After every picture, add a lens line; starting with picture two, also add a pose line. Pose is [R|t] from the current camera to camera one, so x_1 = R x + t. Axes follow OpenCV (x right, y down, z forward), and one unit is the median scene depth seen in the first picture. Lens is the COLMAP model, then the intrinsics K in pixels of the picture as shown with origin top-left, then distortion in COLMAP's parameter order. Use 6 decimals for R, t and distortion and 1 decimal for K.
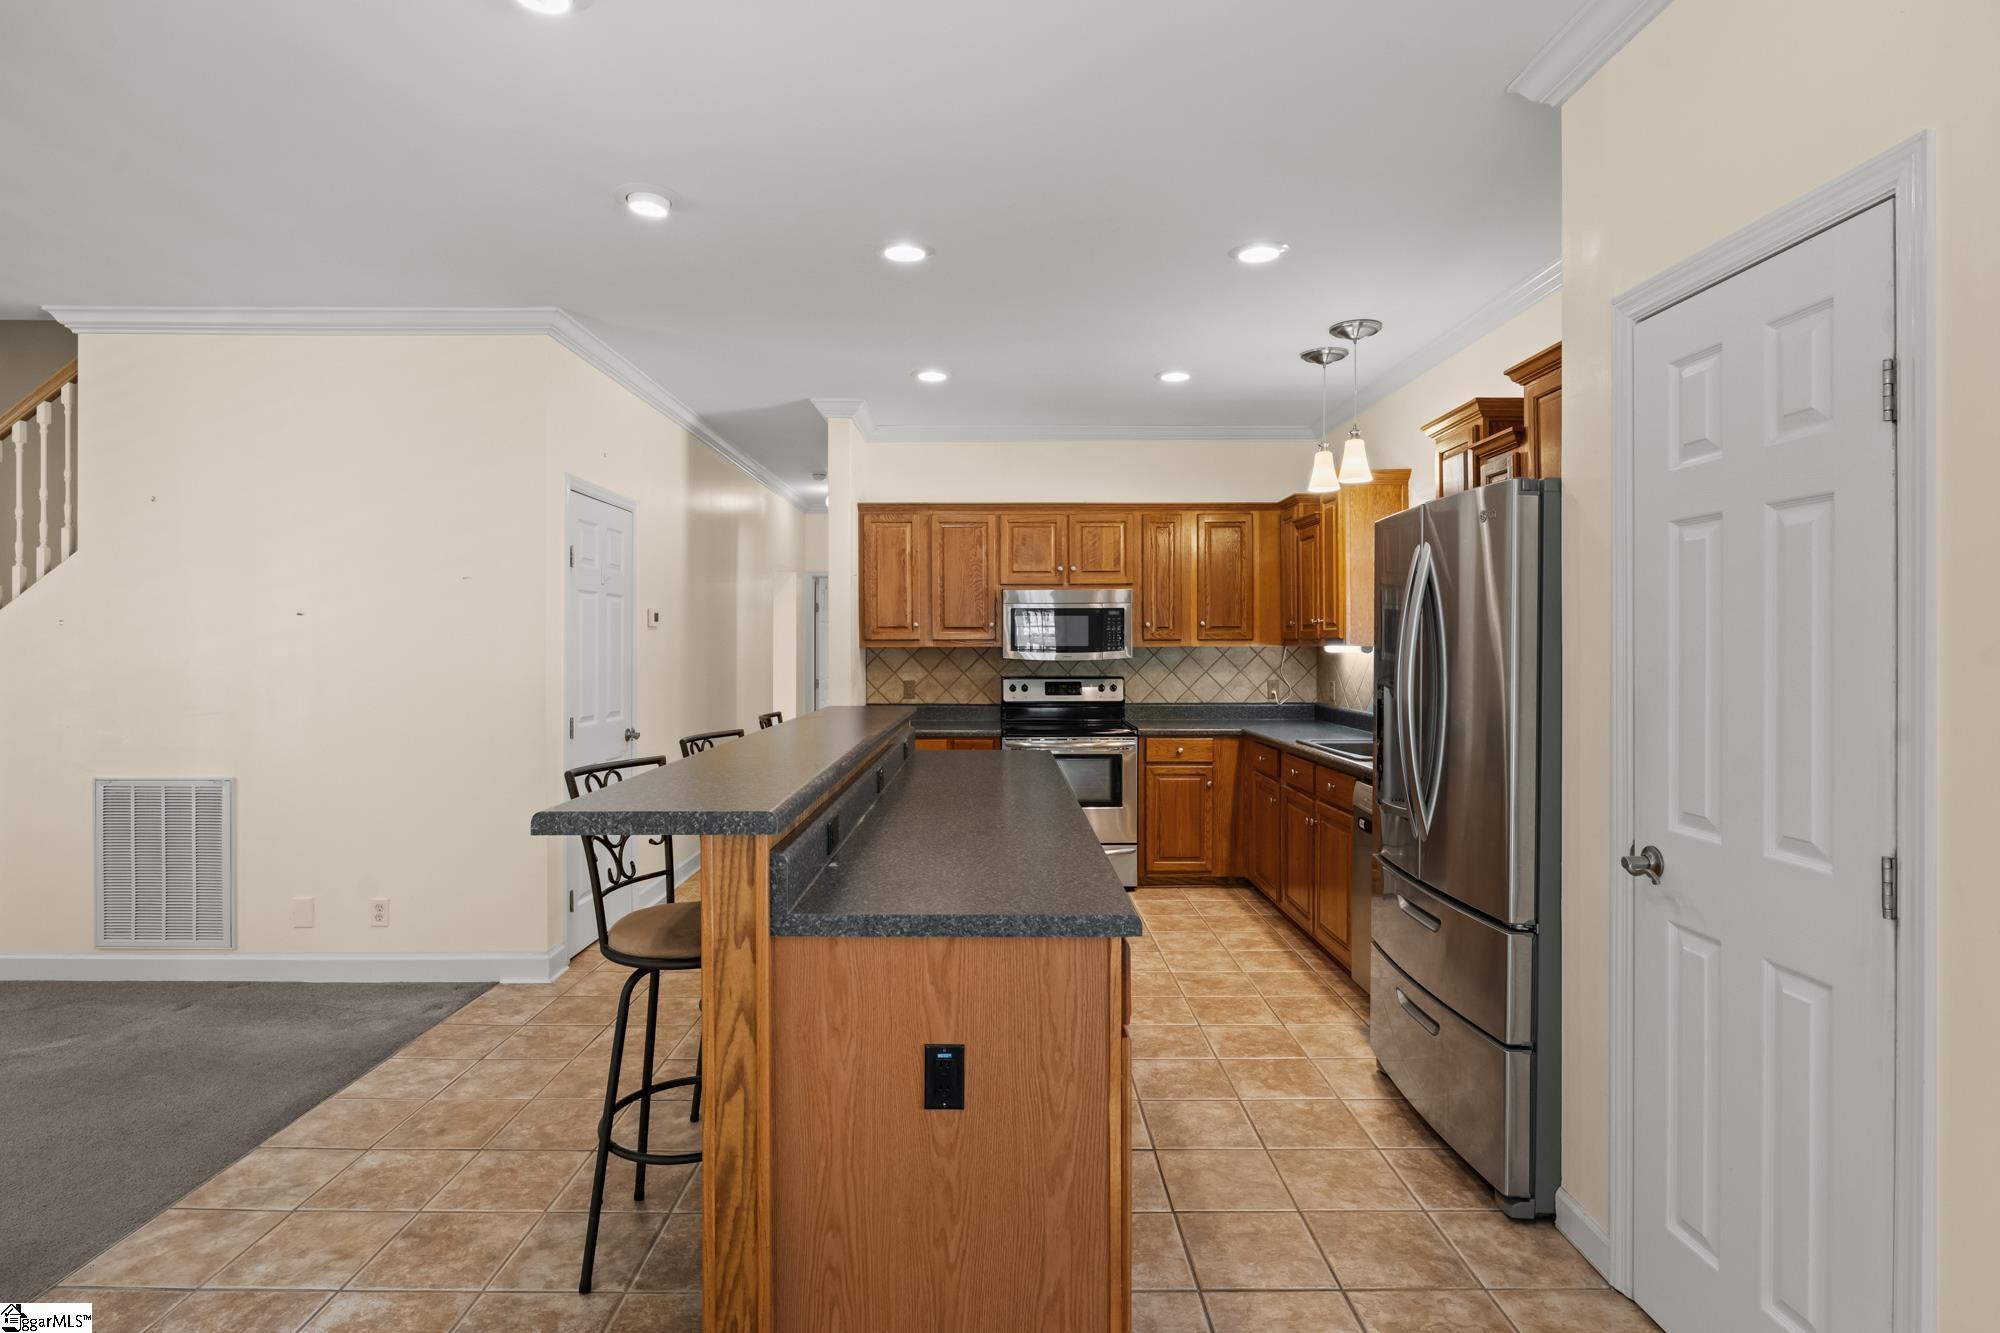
lens RADIAL K [[1031.4, 0, 992.8], [0, 1031.4, 643.9], [0, 0, 1]] dist [-0.012095, 0.004899]
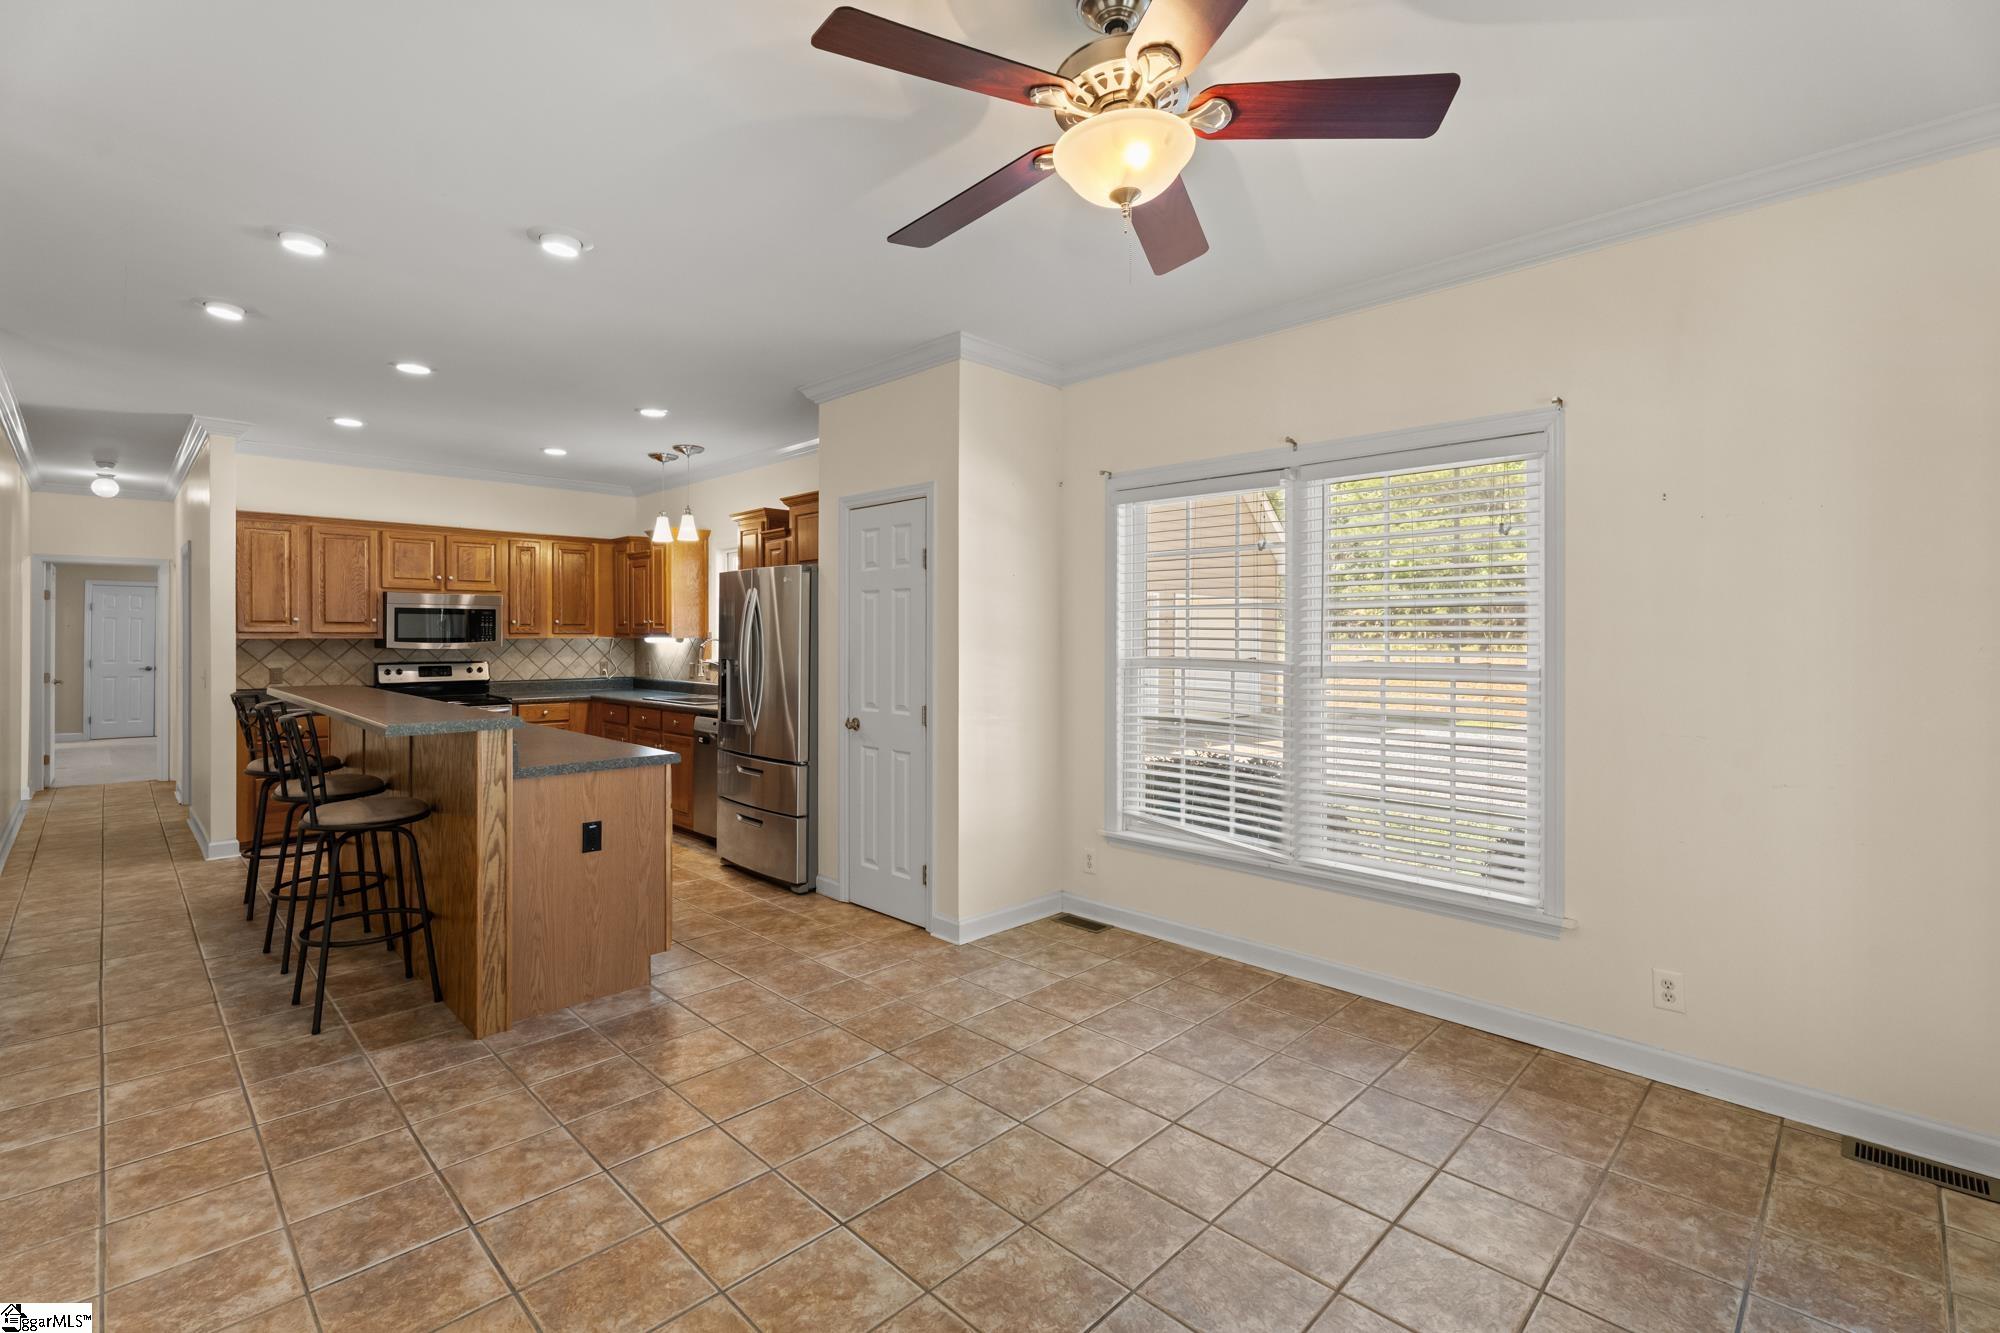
lens RADIAL K [[891.0, 0, 1005.5], [0, 891.0, 648.3], [0, 0, 1]] dist [0.005962, -0.003211]
pose [[0.703633, -0.007475, 0.710525, -0.324985], [-0.003482, 0.999896, 0.013968, -0.003762], [-0.710555, -0.012302, 0.703534, -0.400175]]
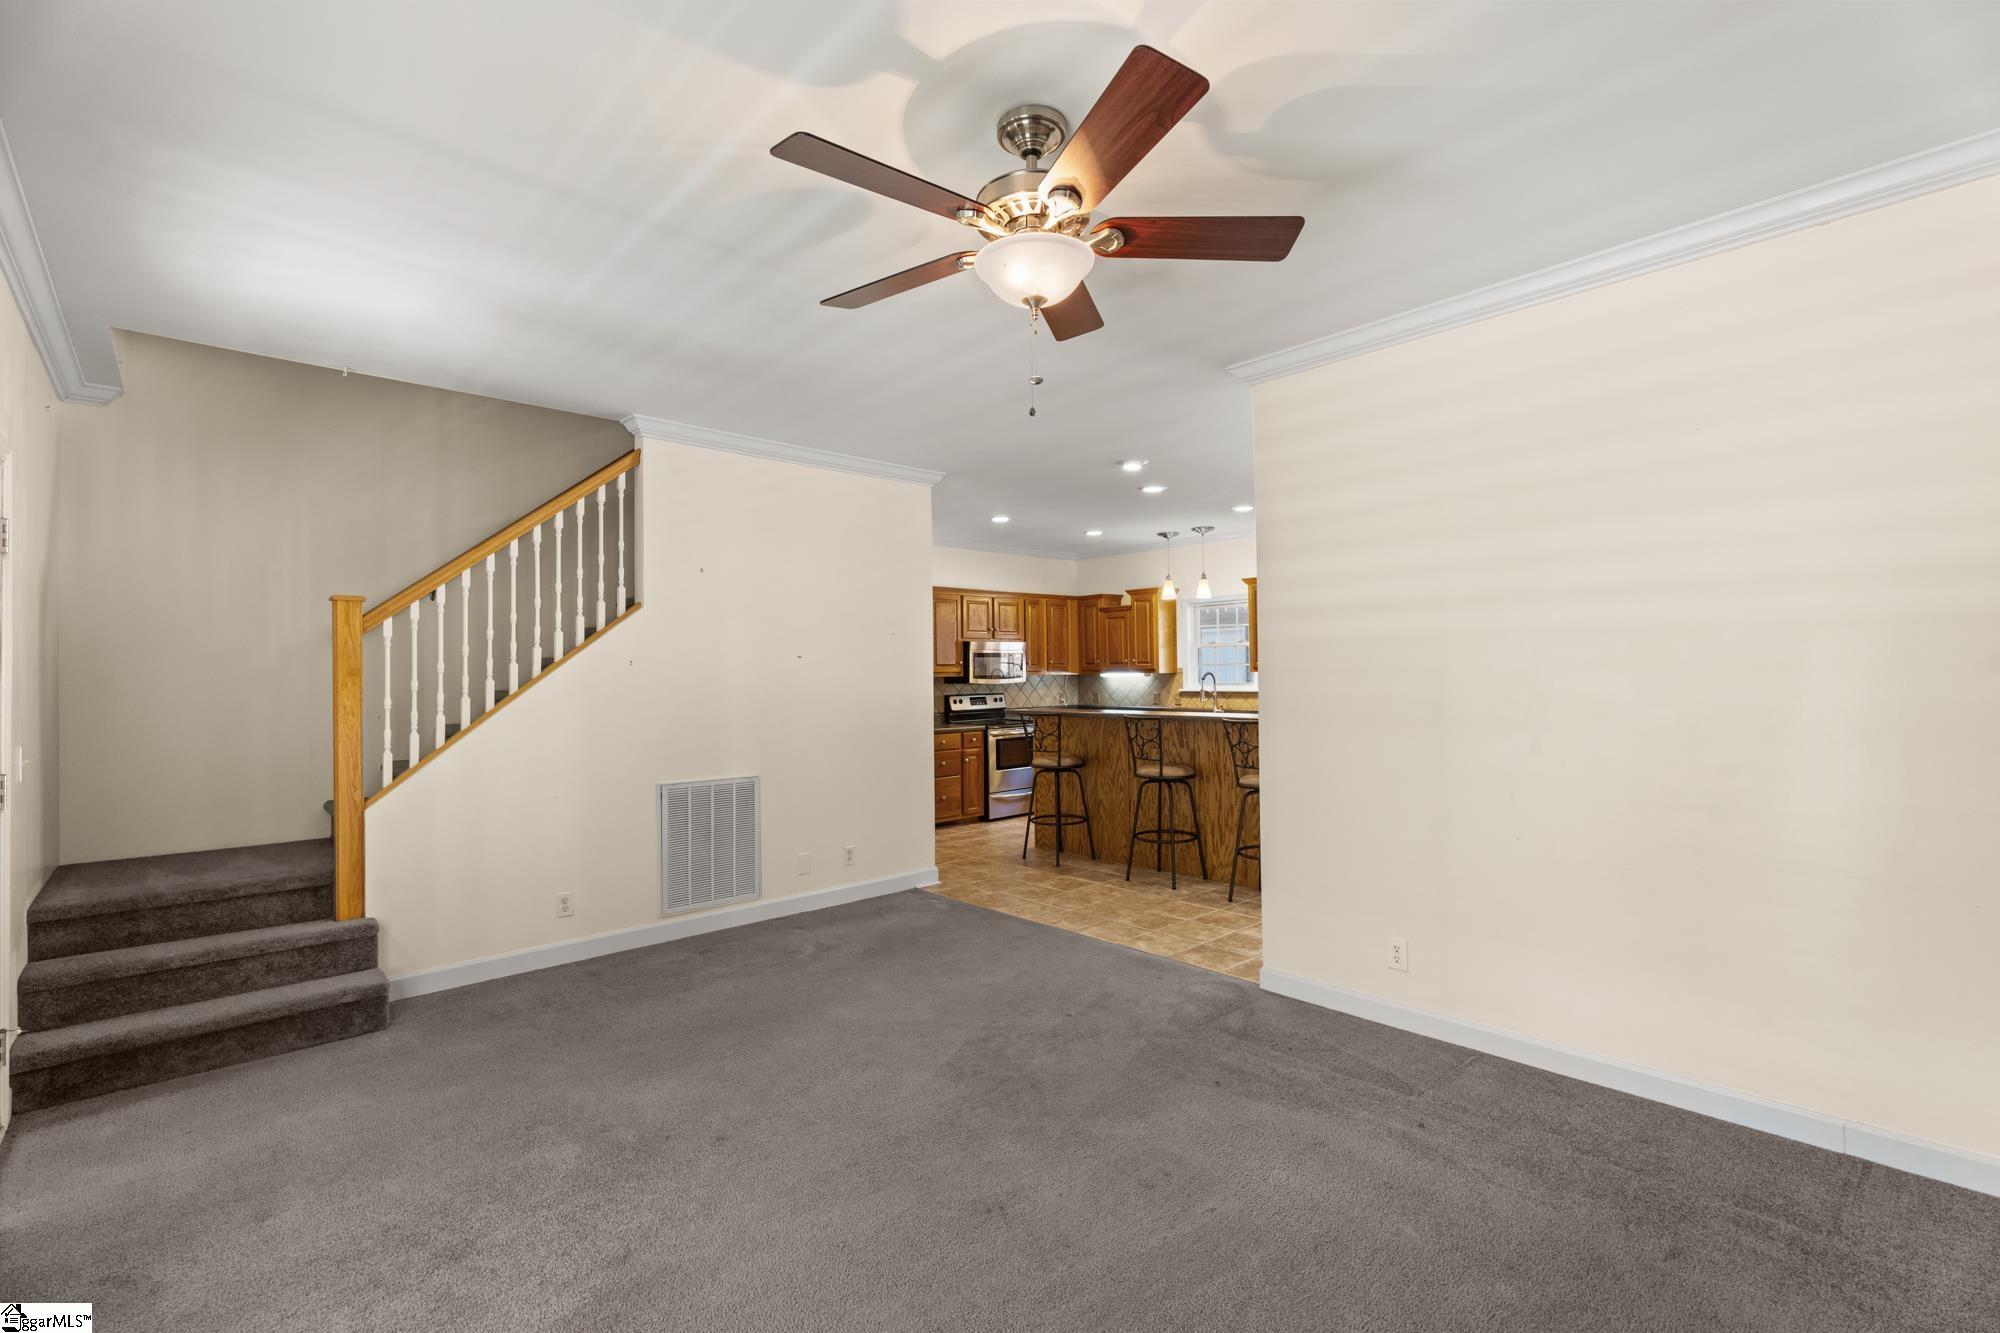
lens RADIAL K [[891.0, 0, 1000.6], [0, 891.0, 660.6], [0, 0, 1]] dist [0.005962, -0.003211]
pose [[0.733394, 0.000526, 0.679803, -1.313035], [0.010345, 0.999875, -0.011934, -0.006189], [-0.679725, 0.015785, 0.733297, -0.111118]]
